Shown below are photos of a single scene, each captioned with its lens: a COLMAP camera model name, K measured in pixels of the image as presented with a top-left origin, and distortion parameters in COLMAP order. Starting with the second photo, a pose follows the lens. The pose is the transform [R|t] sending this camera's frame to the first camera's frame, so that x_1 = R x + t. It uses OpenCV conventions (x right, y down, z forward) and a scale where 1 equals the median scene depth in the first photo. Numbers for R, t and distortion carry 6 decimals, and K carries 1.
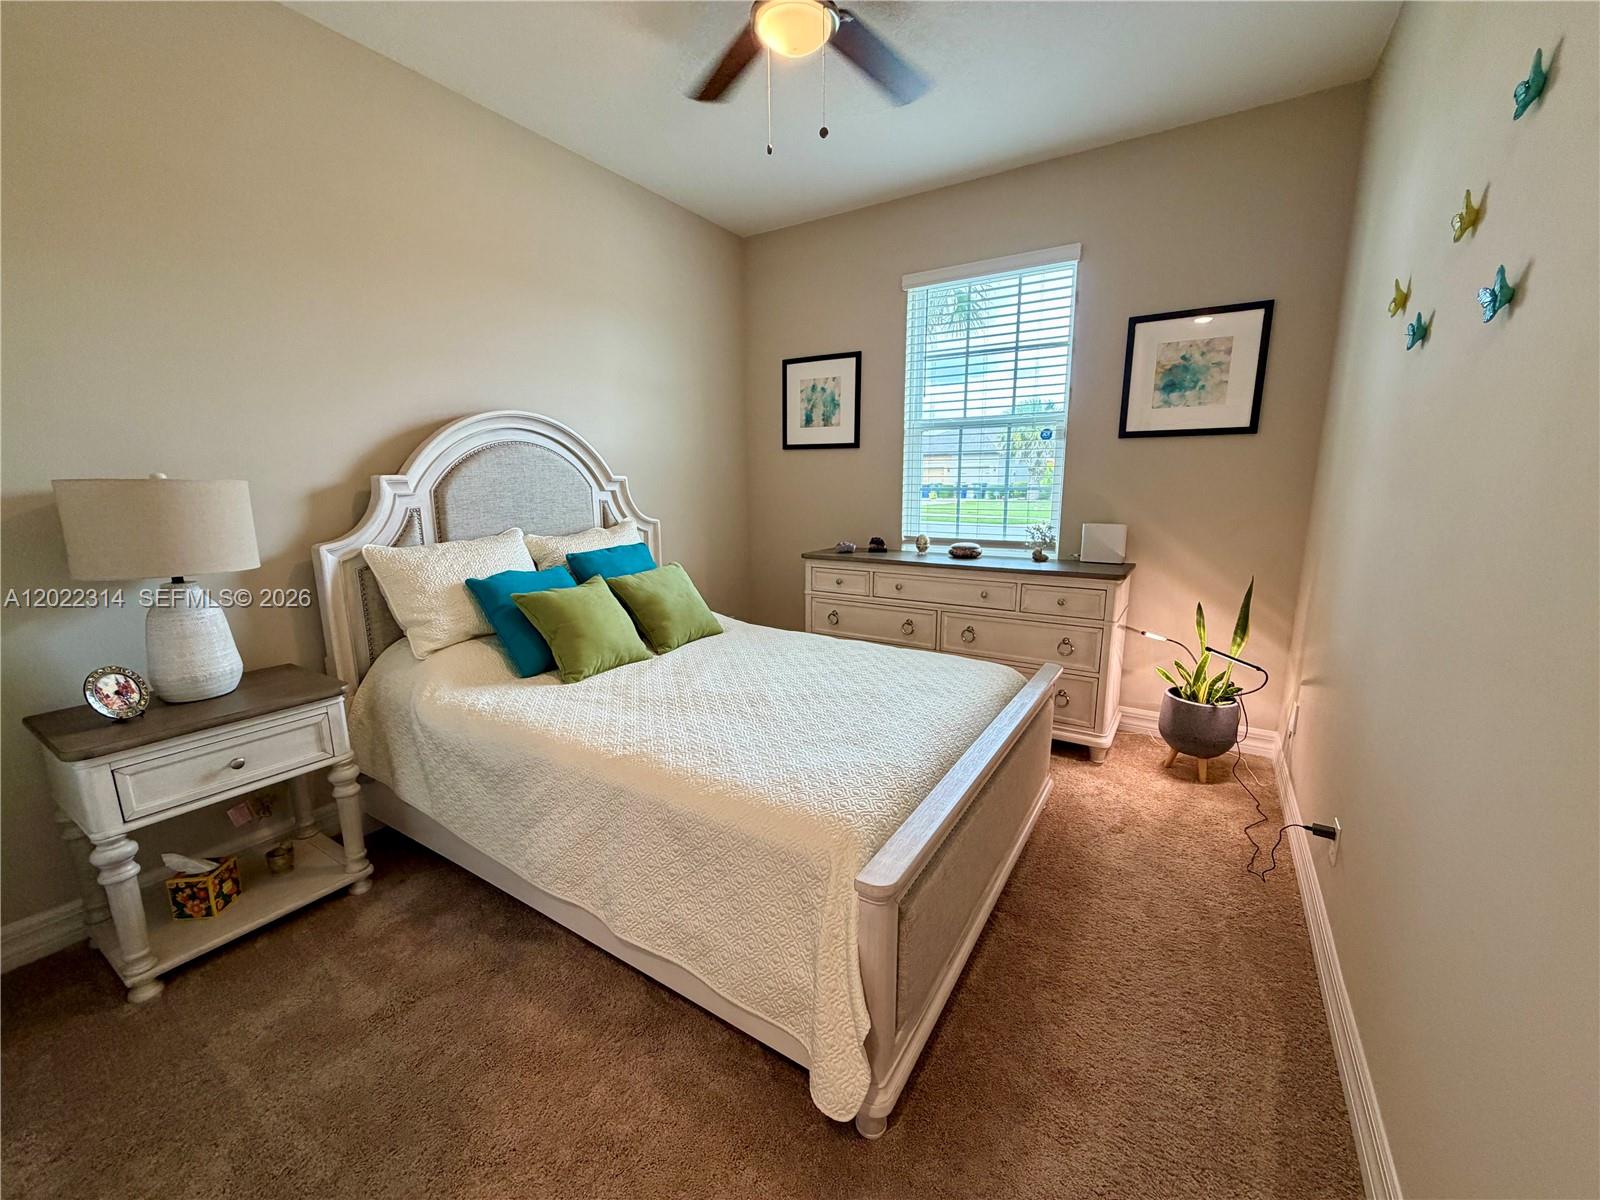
lens RADIAL K [[635.8, 0, 796.9], [0, 635.8, 604.2], [0, 0, 1]] dist [0.001254, -0.000164]
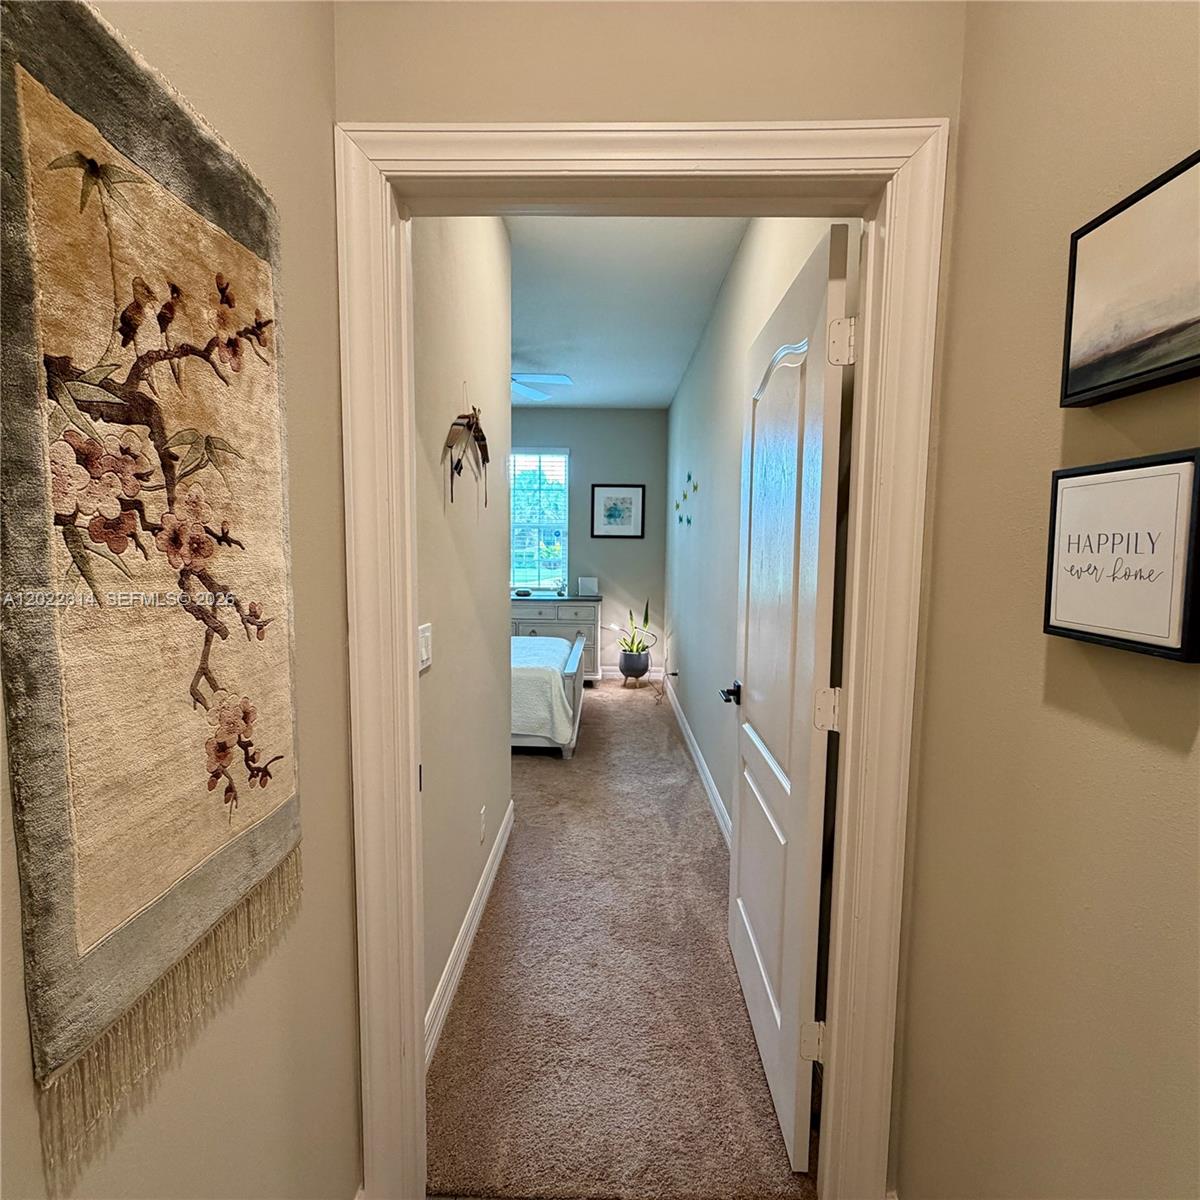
lens RADIAL K [[559.5, 0, 600.0], [0, 559.5, 600.0], [0, 0, 1]] dist [-0.000132, -0.000004]
pose [[0.856316, -0.028041, 0.515691, -0.481248], [0.080765, 0.993510, -0.080088, 0.108754], [-0.510099, 0.110230, 0.853023, -0.646177]]
